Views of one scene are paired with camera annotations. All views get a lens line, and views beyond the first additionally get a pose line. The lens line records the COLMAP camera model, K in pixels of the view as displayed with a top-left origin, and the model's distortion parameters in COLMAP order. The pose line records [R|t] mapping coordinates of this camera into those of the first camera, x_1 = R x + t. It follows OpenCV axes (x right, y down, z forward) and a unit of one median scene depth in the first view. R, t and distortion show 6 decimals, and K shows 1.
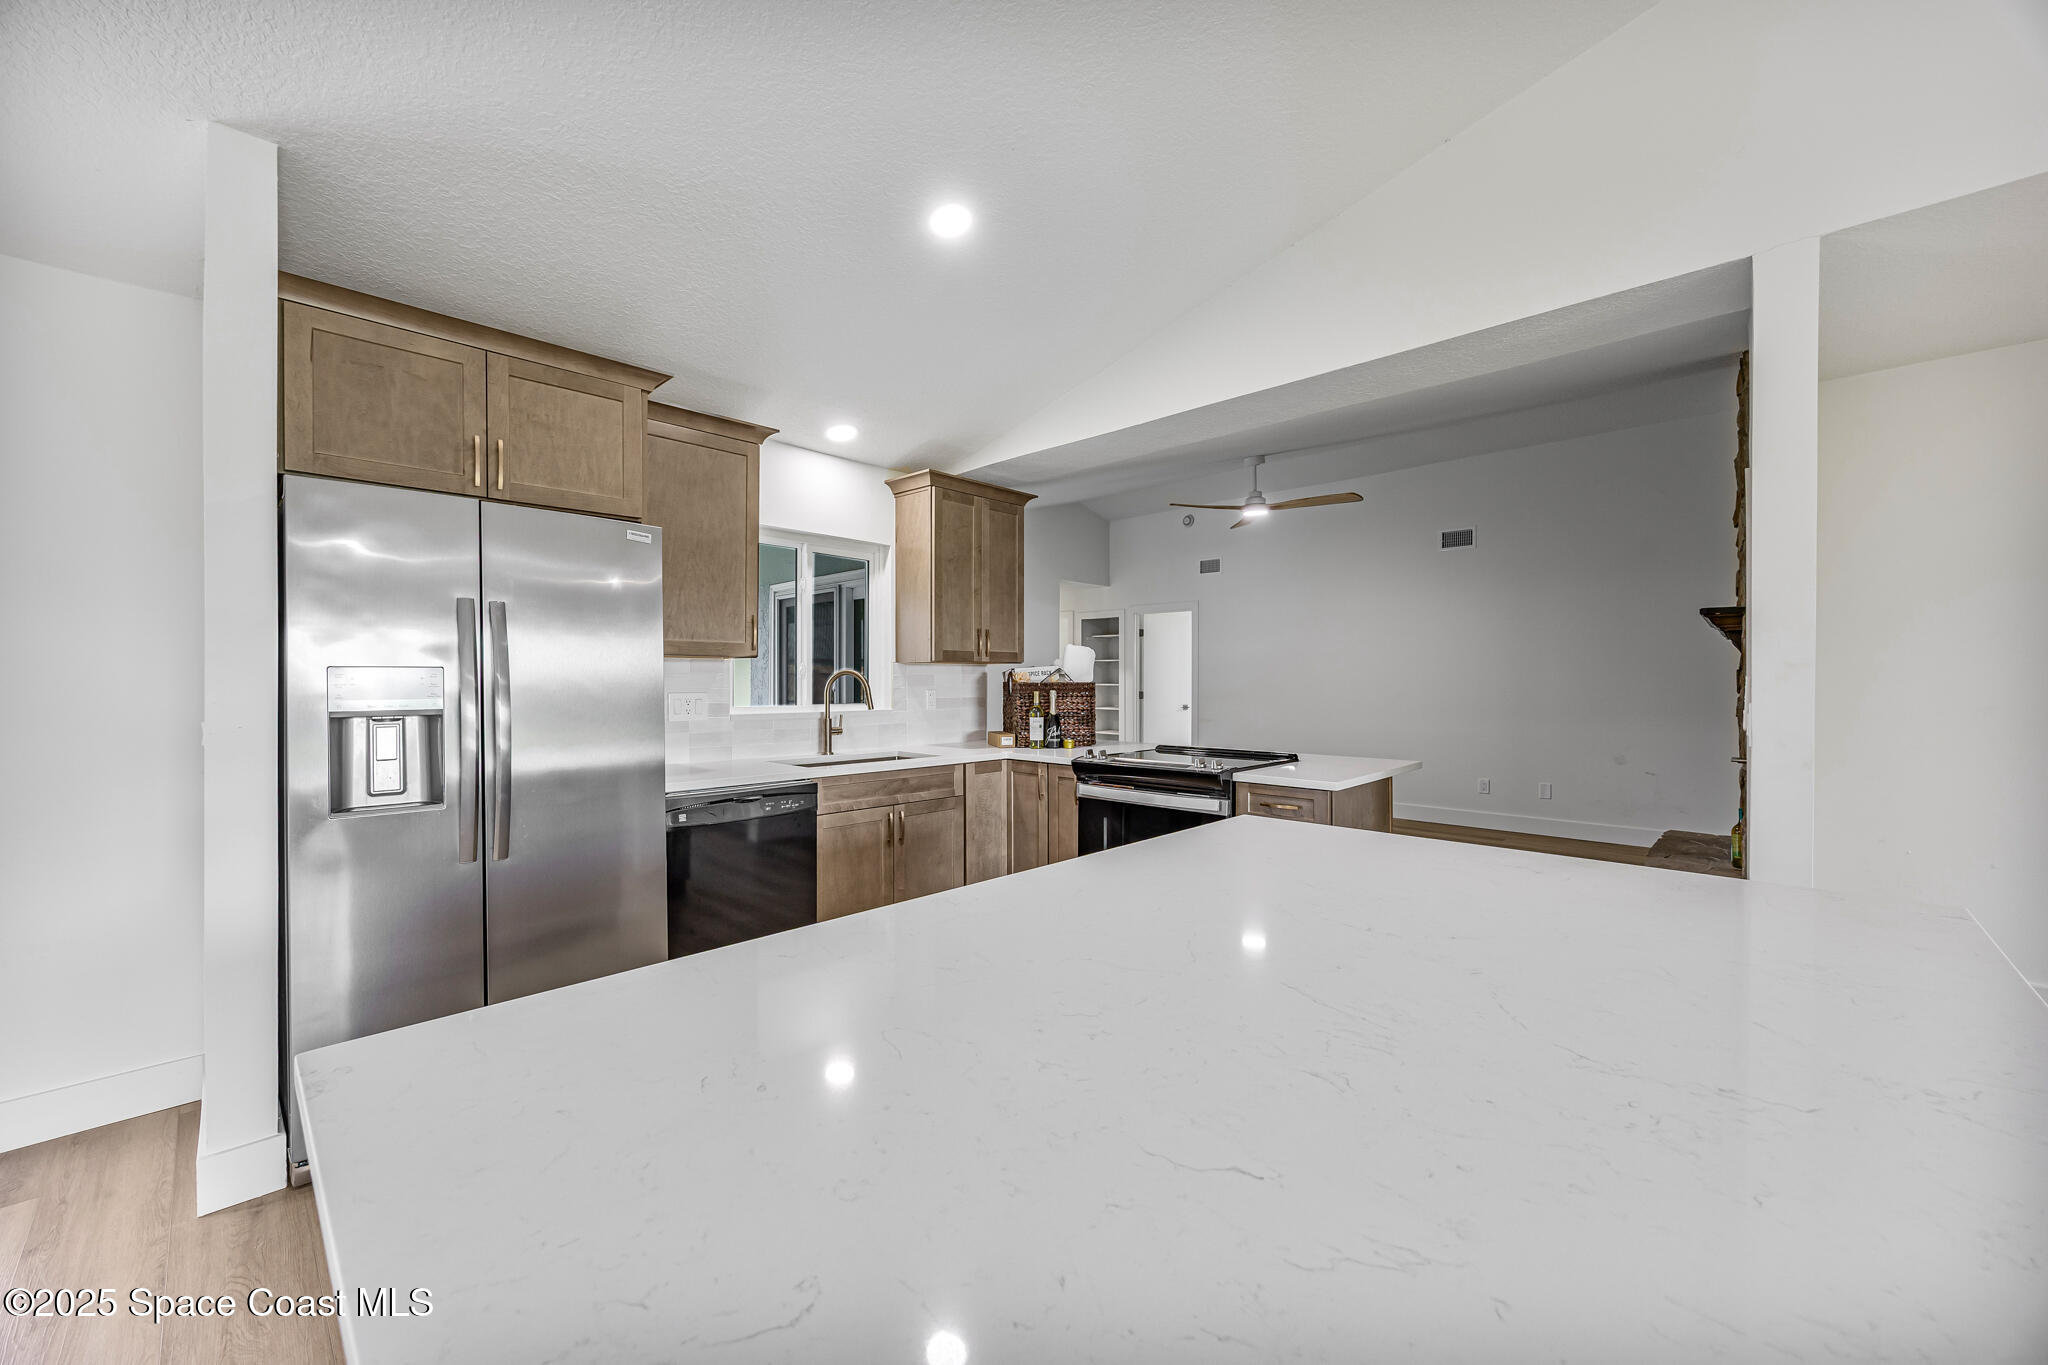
lens RADIAL K [[778.0, 0, 1018.7], [0, 778.0, 680.7], [0, 0, 1]] dist [-0.002342, -0.000079]
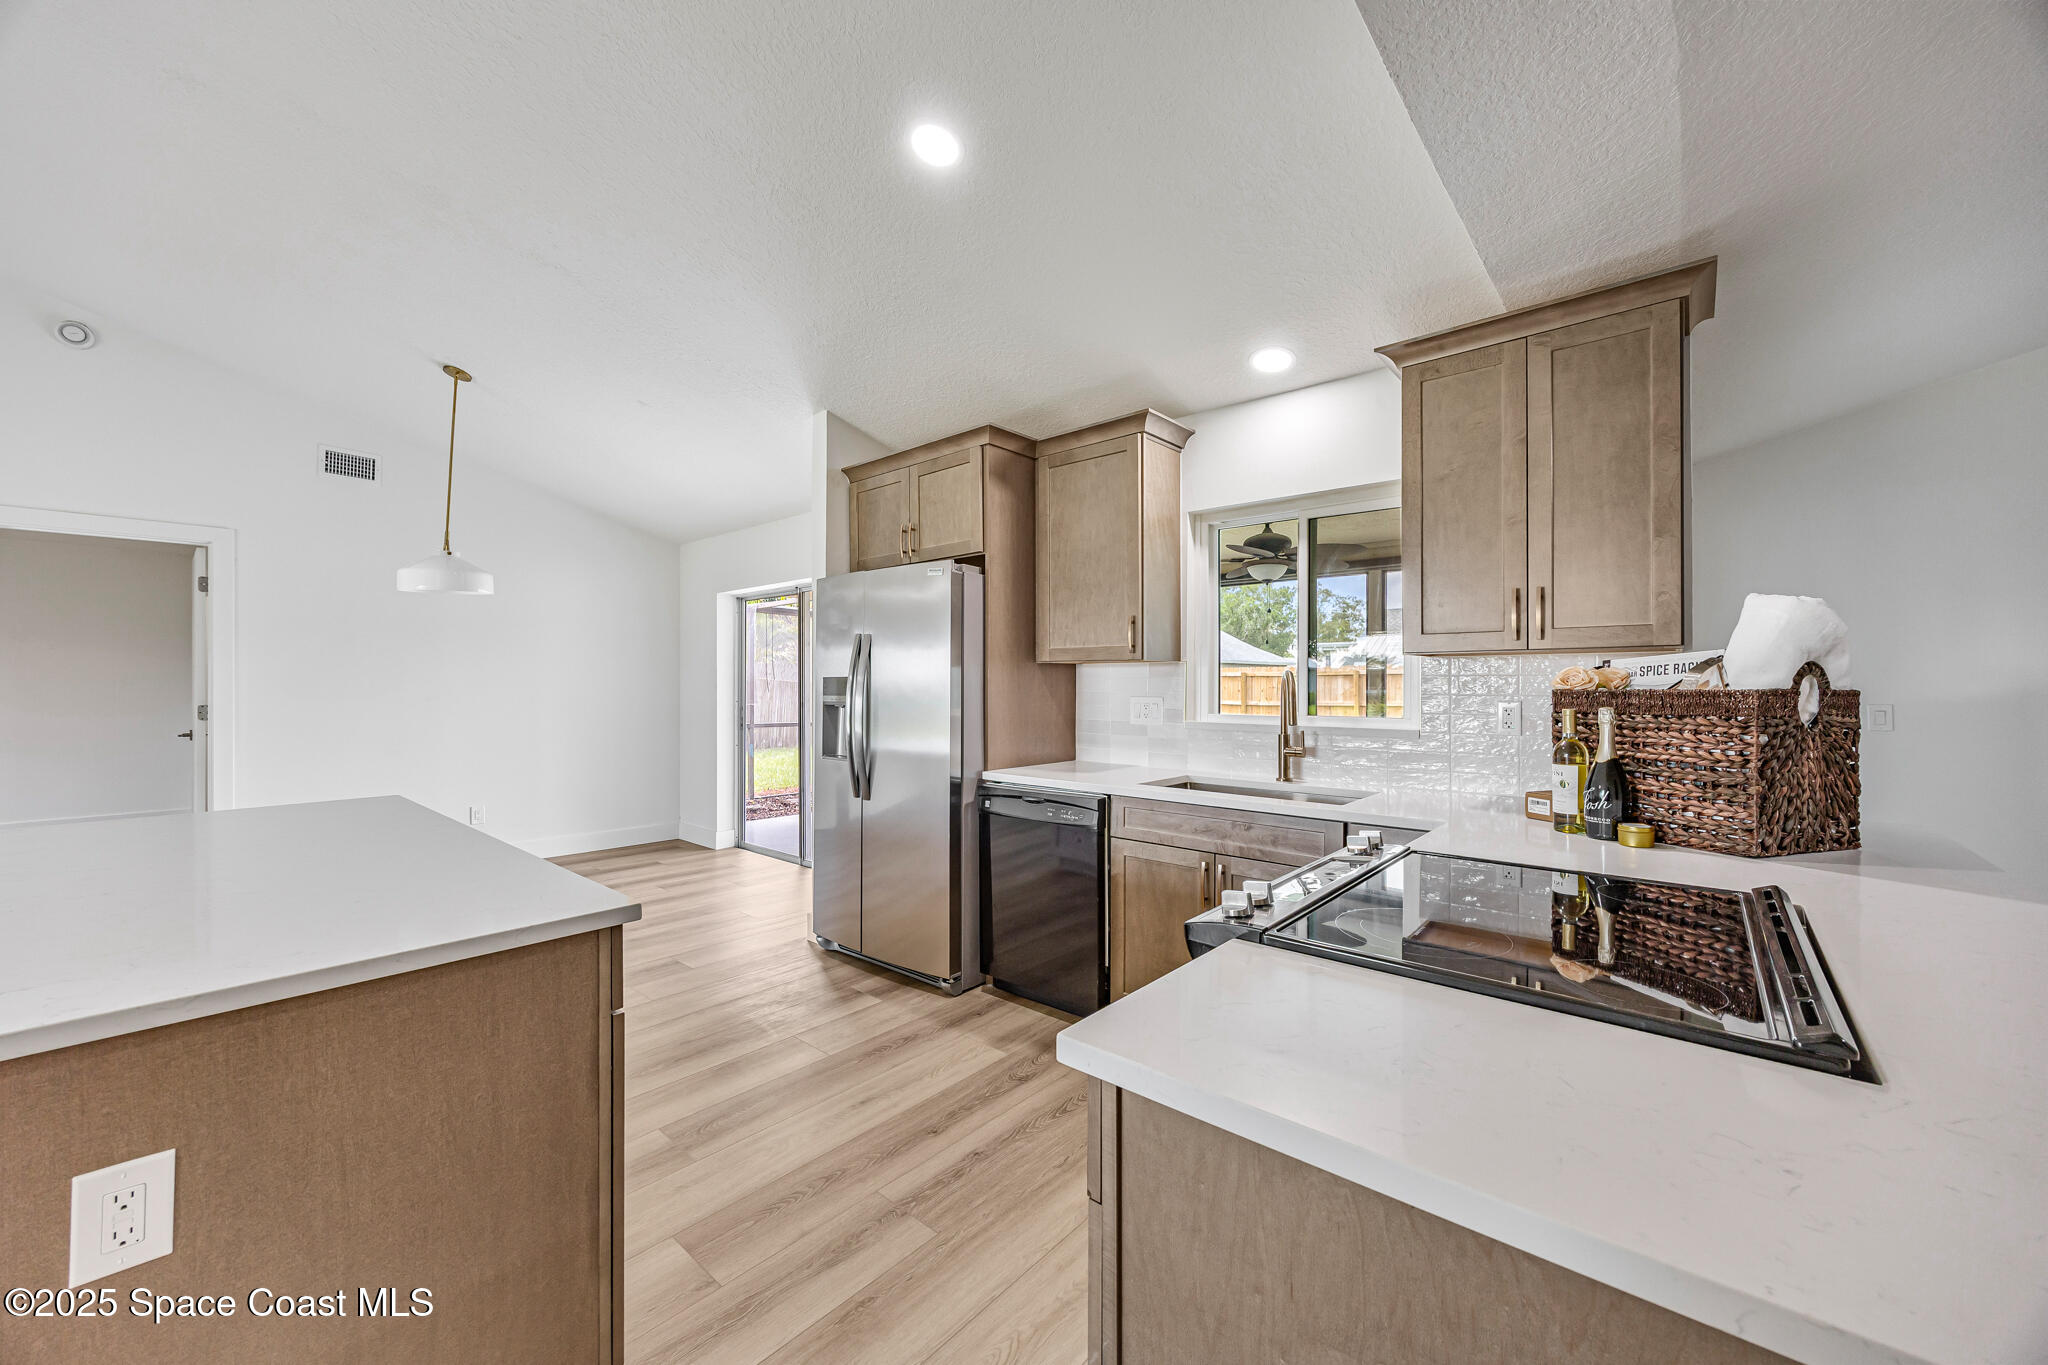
lens RADIAL K [[778.0, 0, 1018.7], [0, 778.0, 680.7], [0, 0, 1]] dist [-0.002342, -0.000079]
pose [[0.047140, -0.003327, -0.998883, 0.472640], [0.000754, 0.999994, -0.003295, -0.001797], [0.998888, -0.000598, 0.047142, 0.647972]]
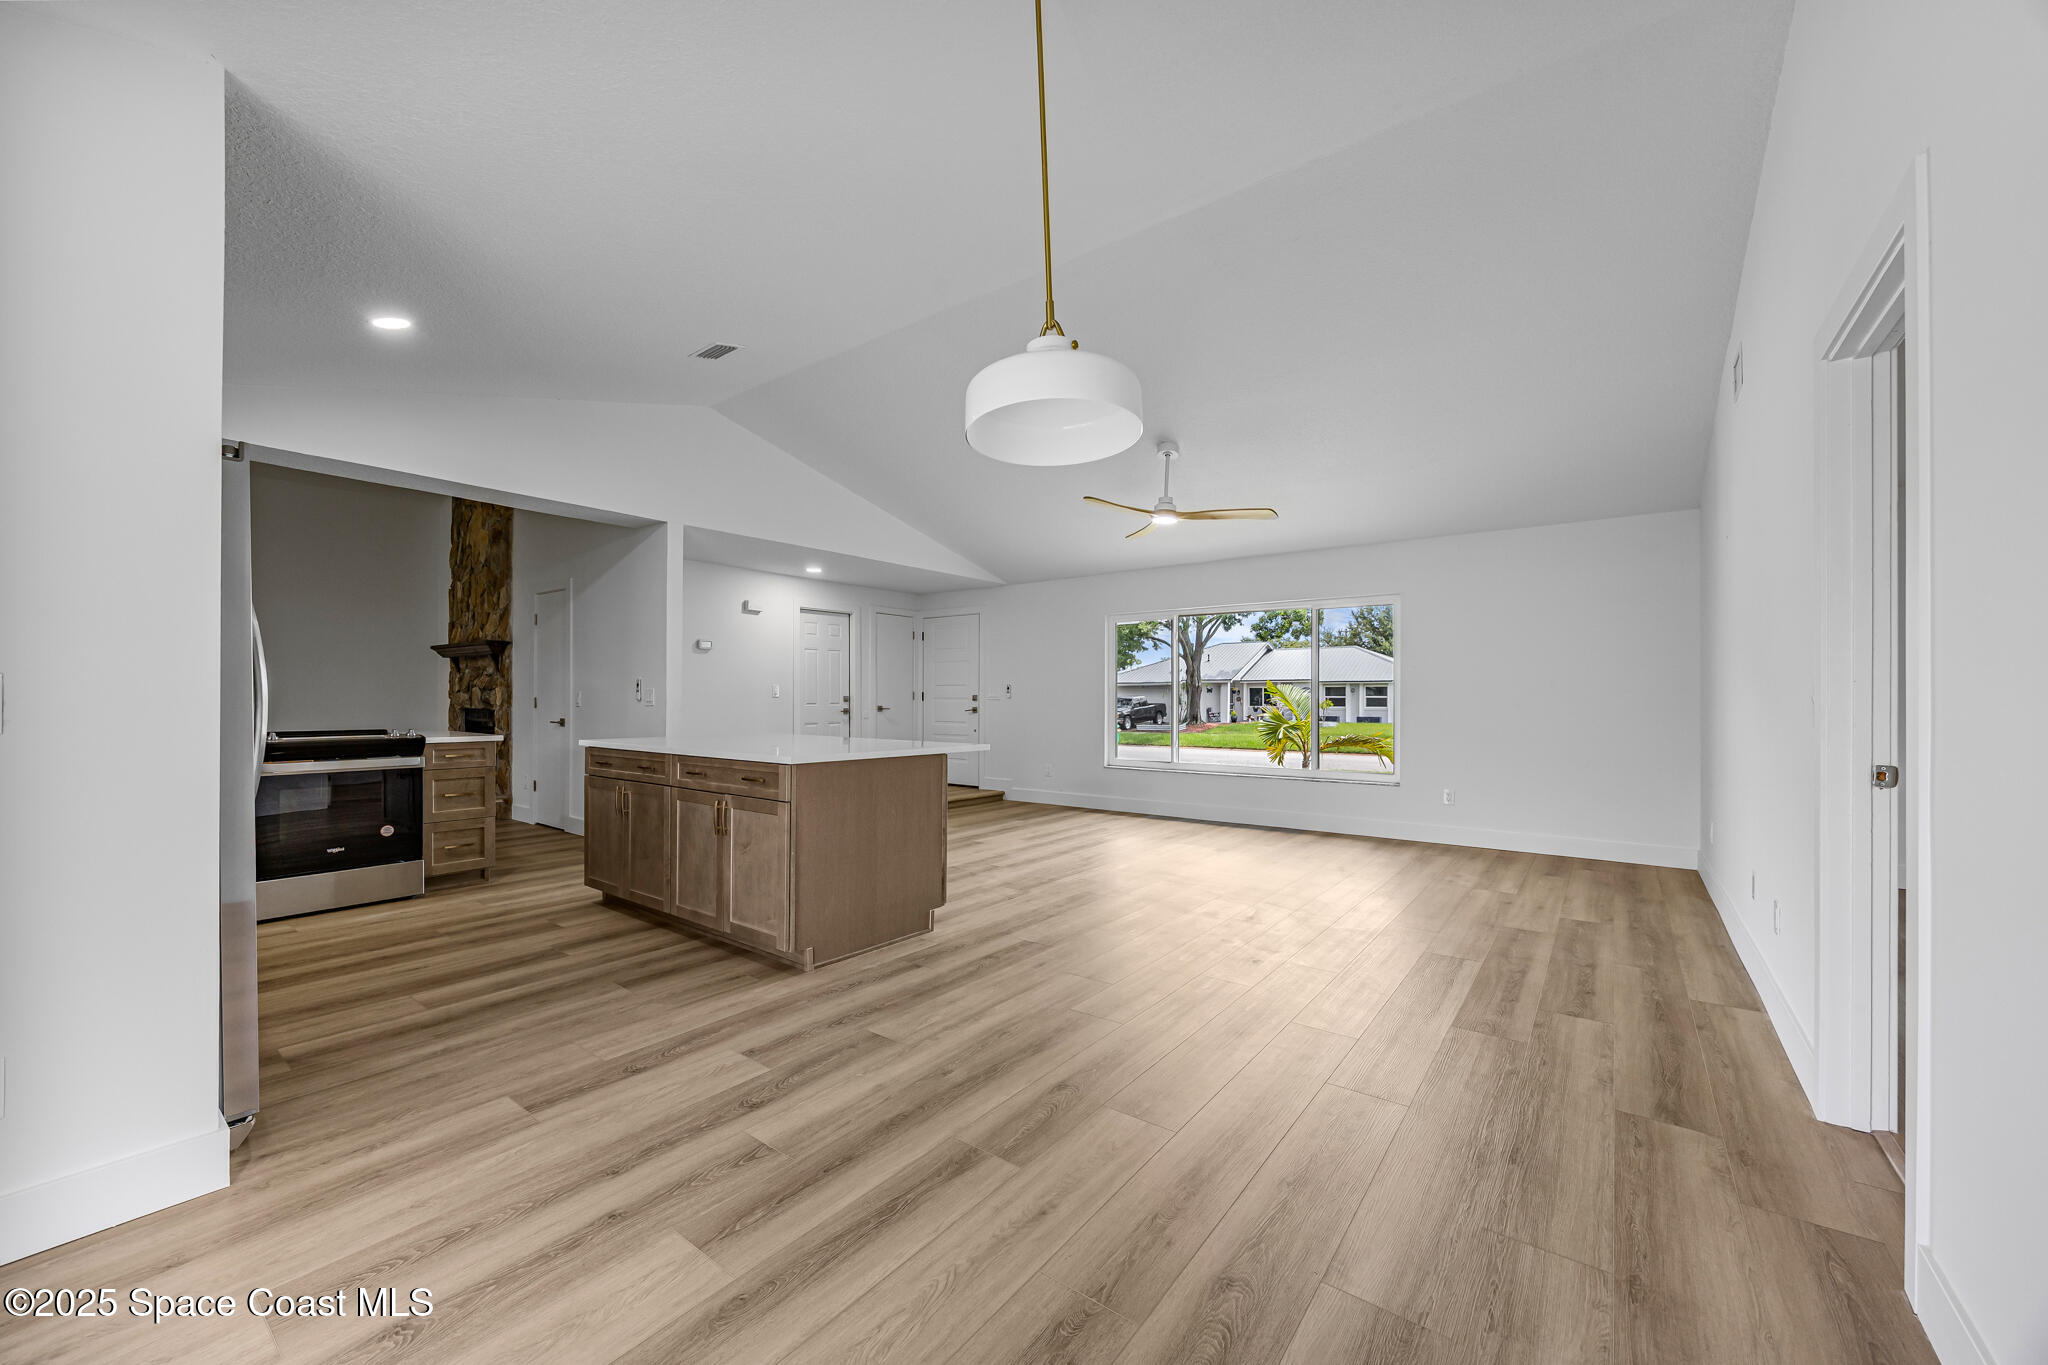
lens RADIAL K [[784.6, 0, 1008.5], [0, 784.6, 692.9], [0, 0, 1]] dist [-0.001151, -0.000006]
pose [[-0.108364, 0.007179, 0.994085, -0.950060], [-0.005339, 0.999955, -0.007804, 0.030282], [-0.994097, -0.006153, -0.108321, 0.055947]]
